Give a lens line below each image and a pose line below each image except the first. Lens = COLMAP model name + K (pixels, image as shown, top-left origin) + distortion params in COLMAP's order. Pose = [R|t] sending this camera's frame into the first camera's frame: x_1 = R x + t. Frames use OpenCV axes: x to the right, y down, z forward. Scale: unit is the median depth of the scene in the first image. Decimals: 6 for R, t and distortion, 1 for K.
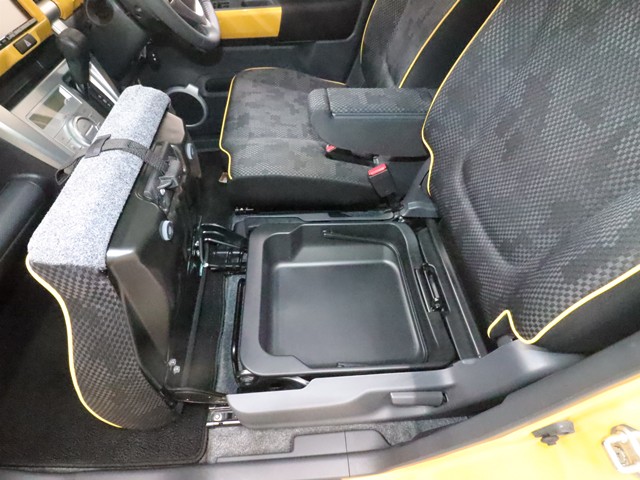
lens RADIAL K [[335.0, 0, 320.0], [0, 335.0, 240.0], [0, 0, 1]] dist [-0.005475, -0.001039]
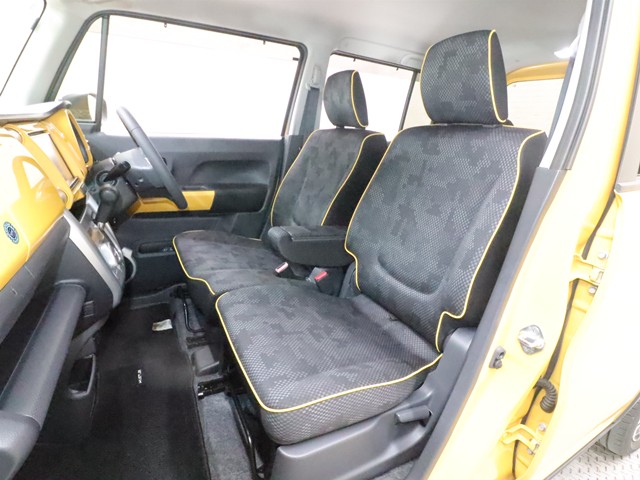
lens RADIAL K [[335.0, 0, 320.0], [0, 335.0, 240.0], [0, 0, 1]] dist [-0.005475, -0.001039]
pose [[0.906375, -0.046452, 0.419912, -0.437327], [0.255489, 0.851857, -0.457237, 0.321430], [-0.336465, 0.521711, 0.783970, -0.195894]]
